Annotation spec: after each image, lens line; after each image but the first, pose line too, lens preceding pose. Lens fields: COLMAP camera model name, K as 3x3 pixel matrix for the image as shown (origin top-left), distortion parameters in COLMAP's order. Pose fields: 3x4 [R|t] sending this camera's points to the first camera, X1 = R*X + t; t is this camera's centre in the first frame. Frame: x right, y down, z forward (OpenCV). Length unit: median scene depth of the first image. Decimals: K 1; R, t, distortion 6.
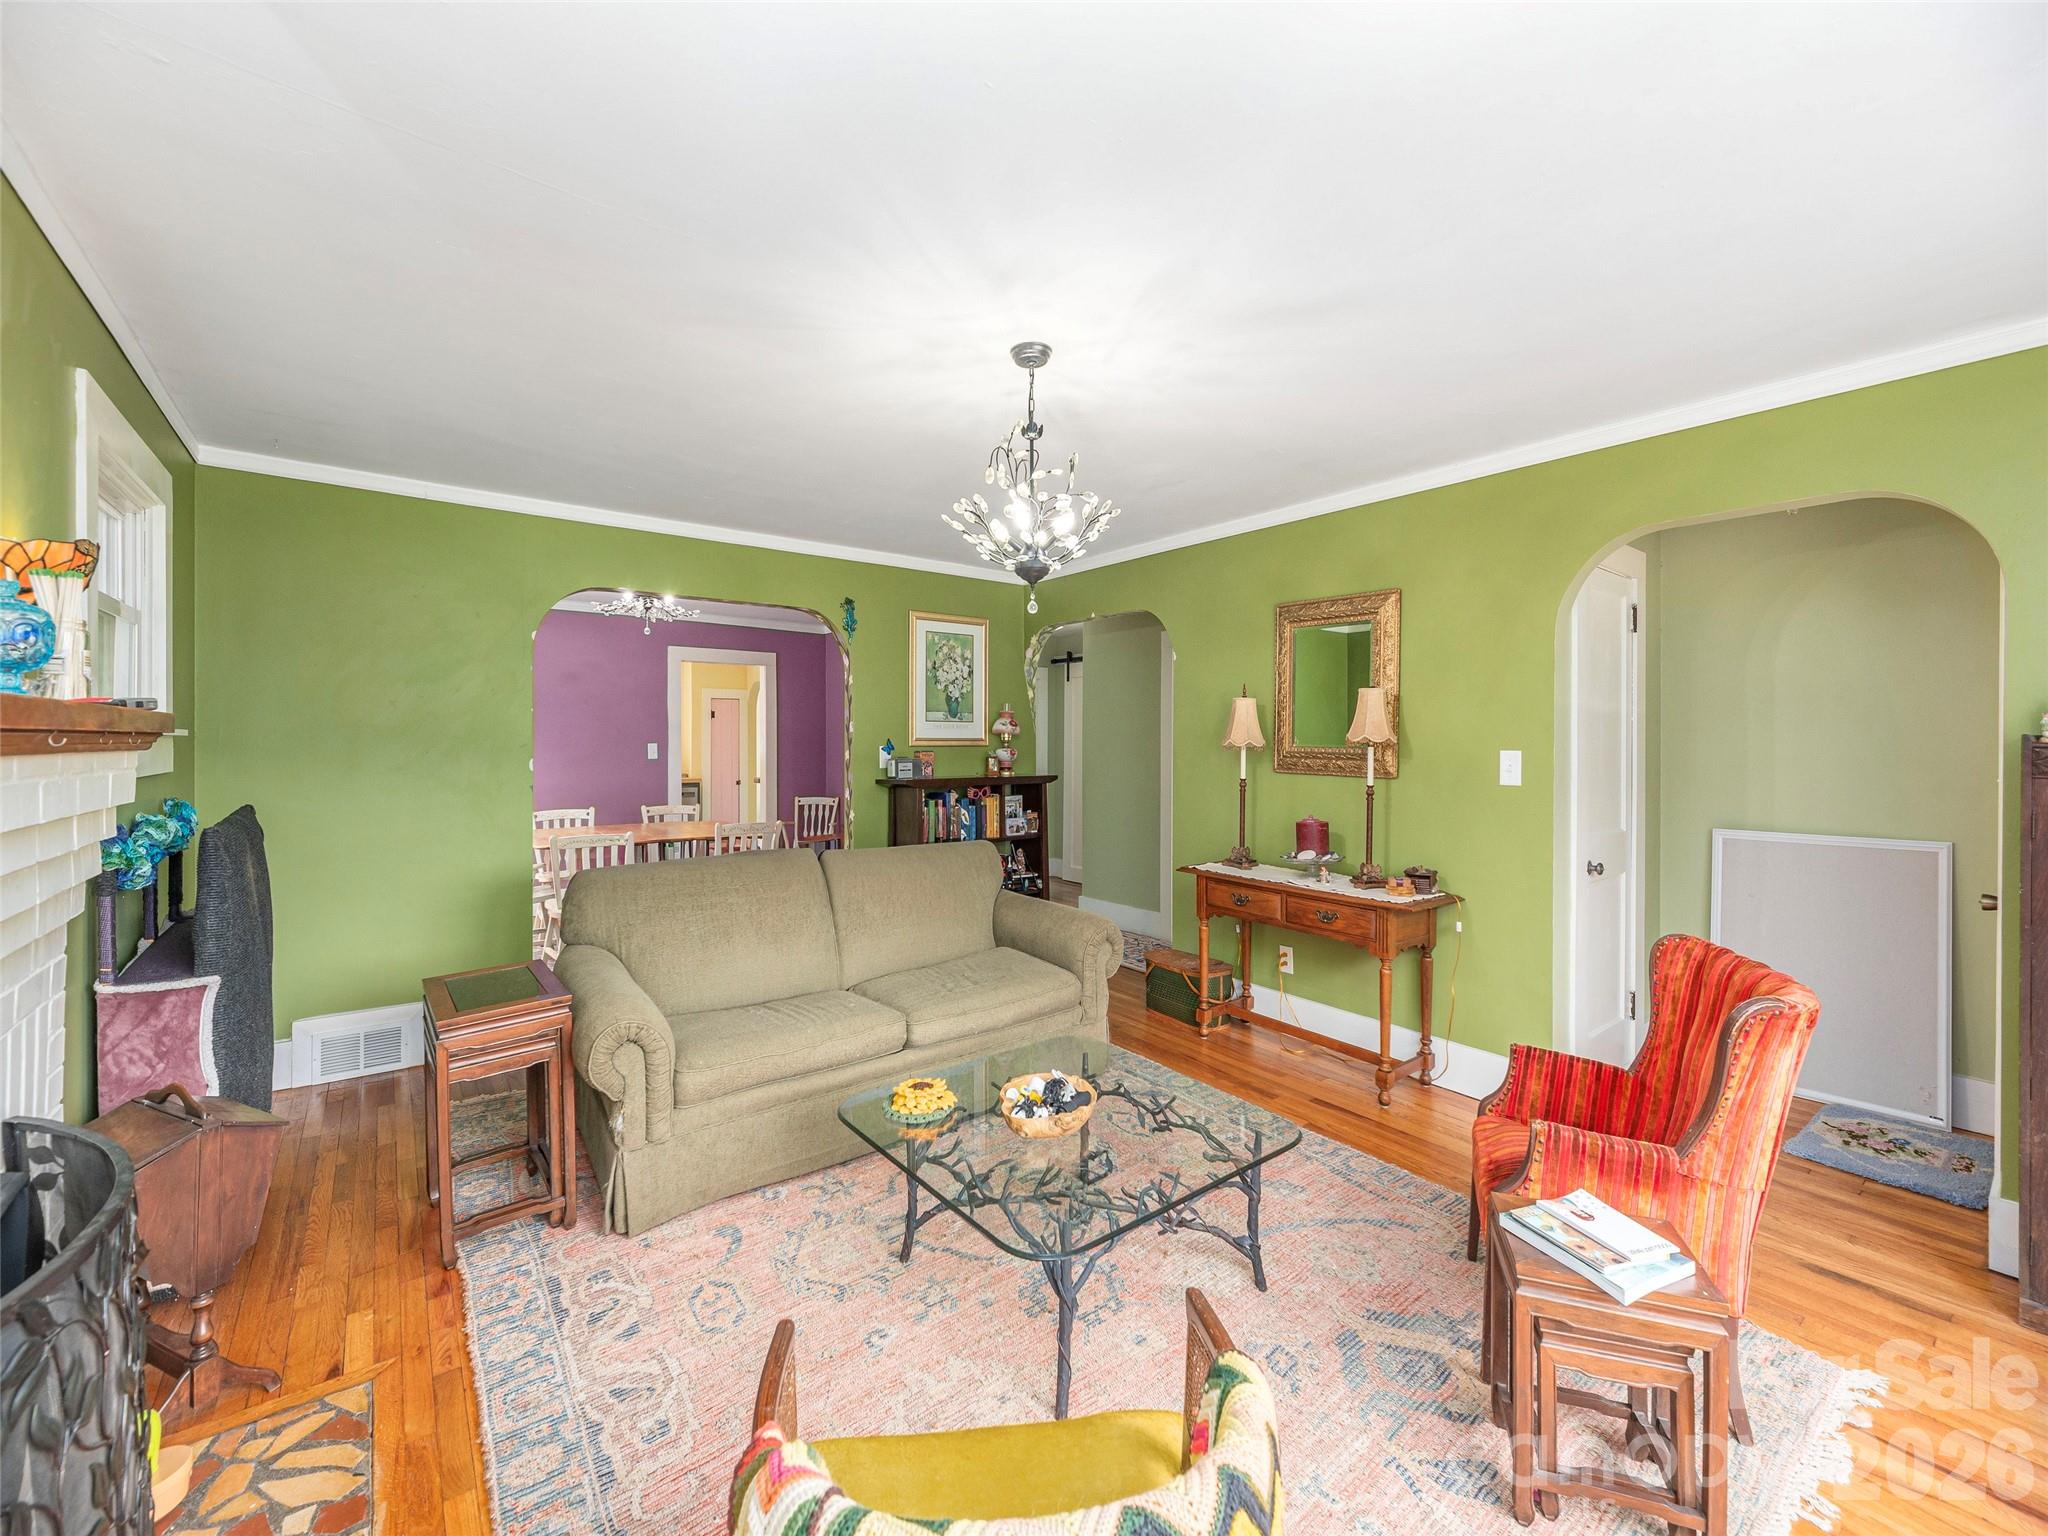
lens RADIAL K [[827.8, 0, 1011.8], [0, 827.8, 746.6], [0, 0, 1]] dist [0.000395, 0.000155]
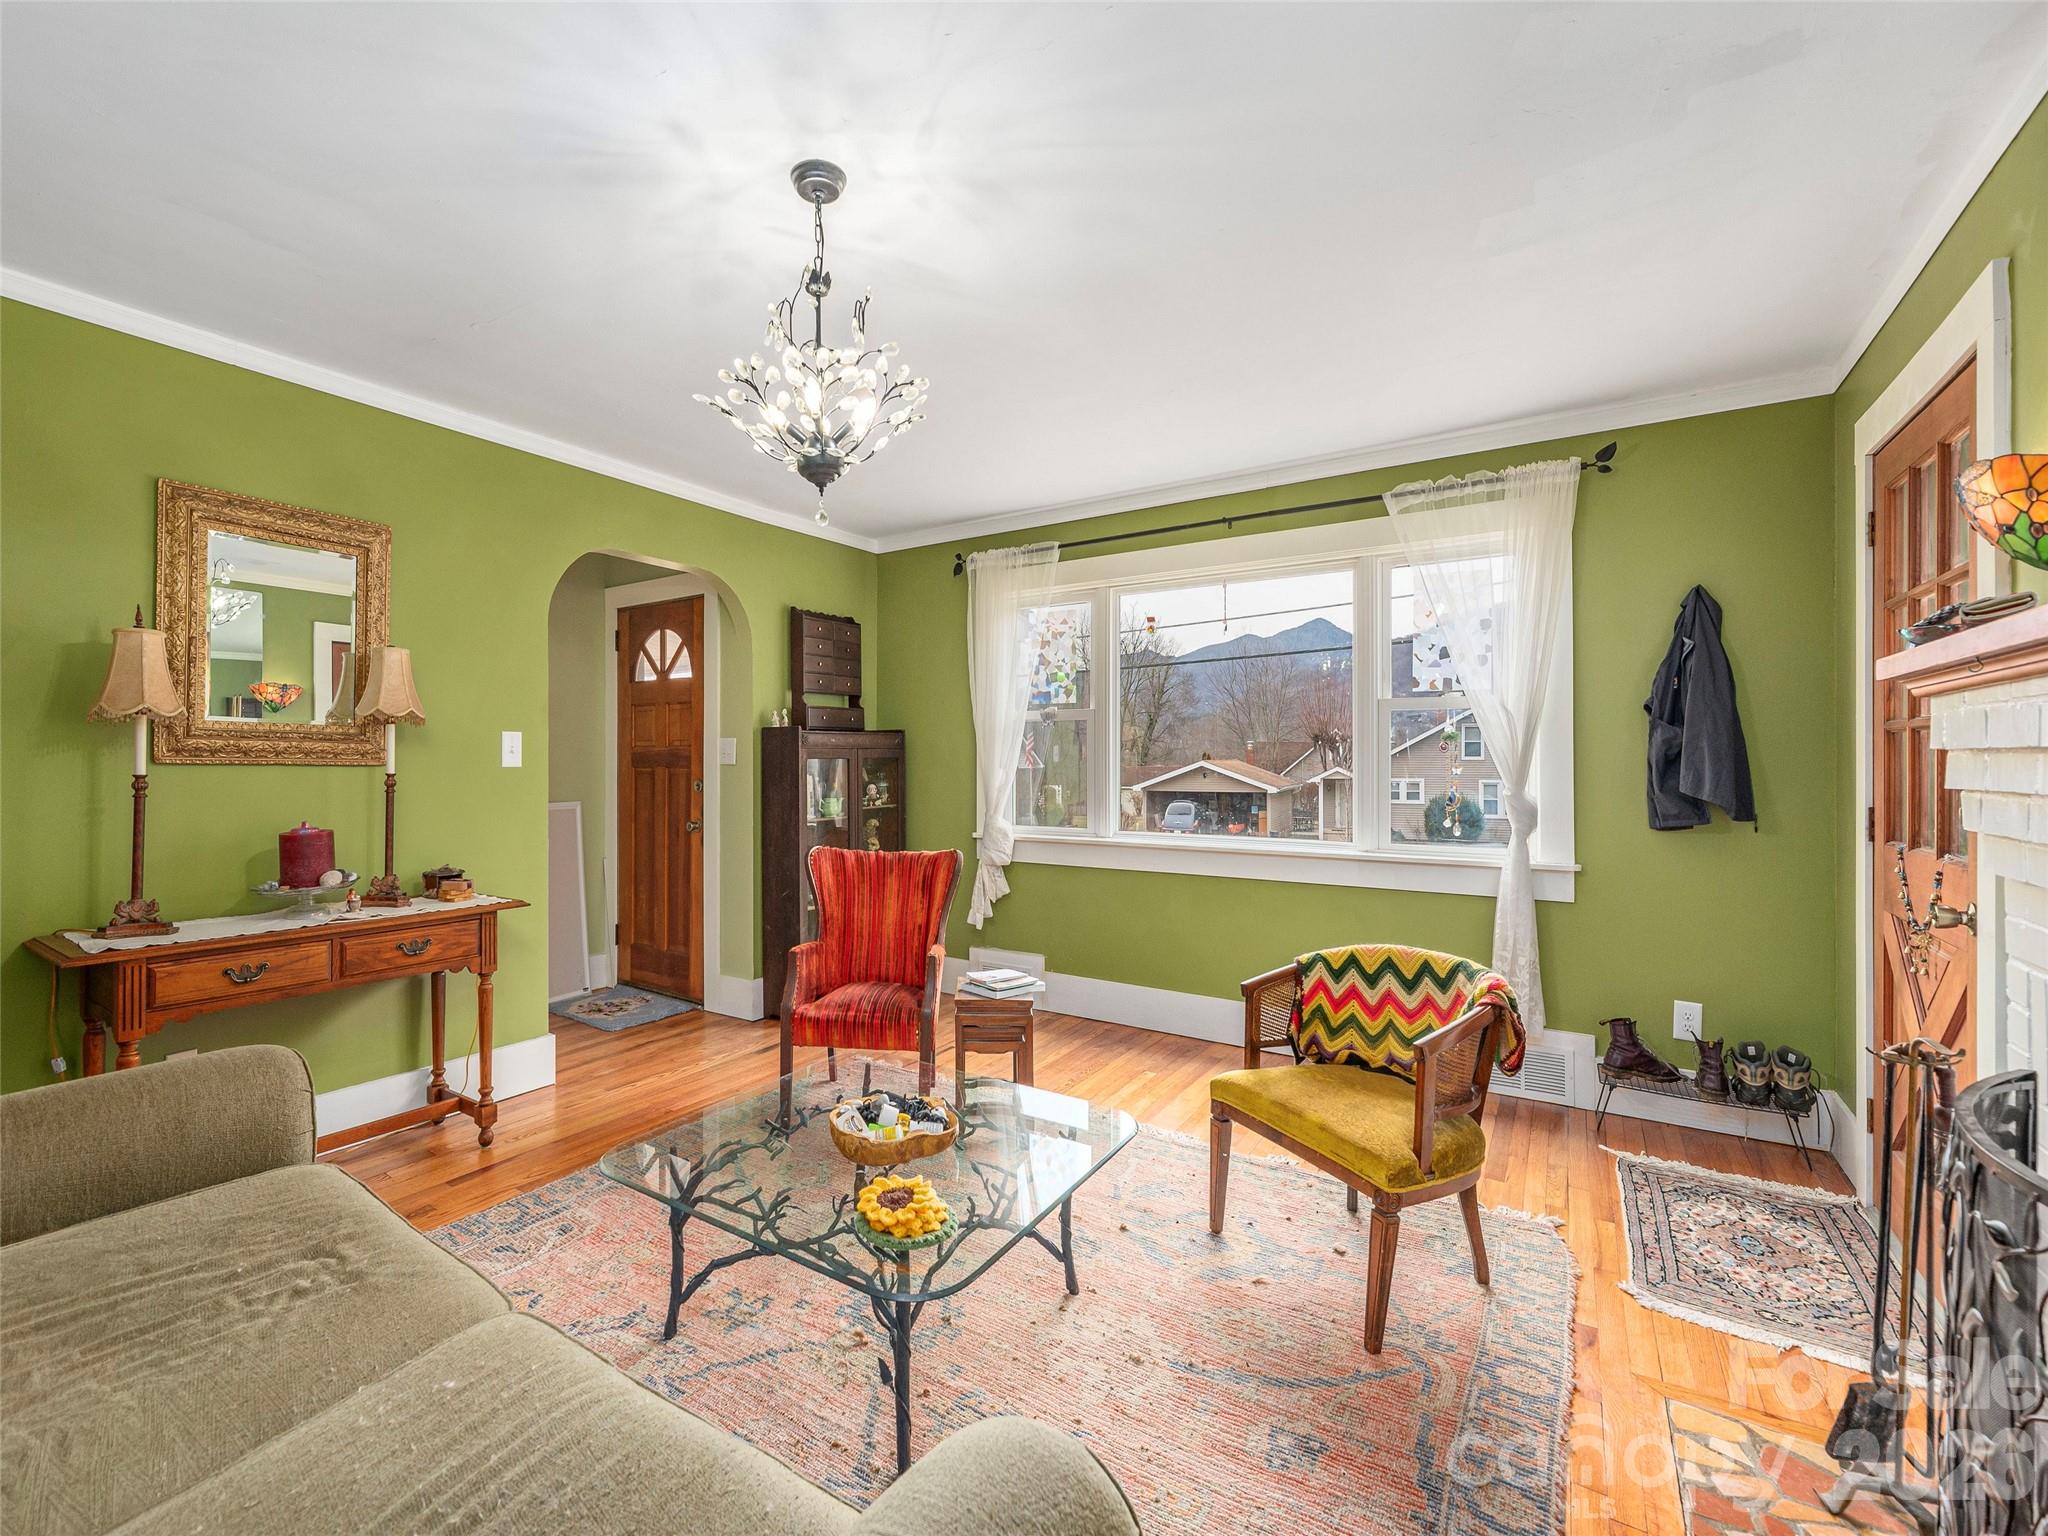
lens RADIAL K [[893.6, 0, 963.3], [0, 893.6, 758.7], [0, 0, 1]] dist [-0.001548, -0.000154]
pose [[-0.311039, -0.004498, 0.950387, -0.365421], [0.006526, 0.999955, 0.006868, 0.021149], [-0.950375, 0.008339, -0.310996, 0.522368]]
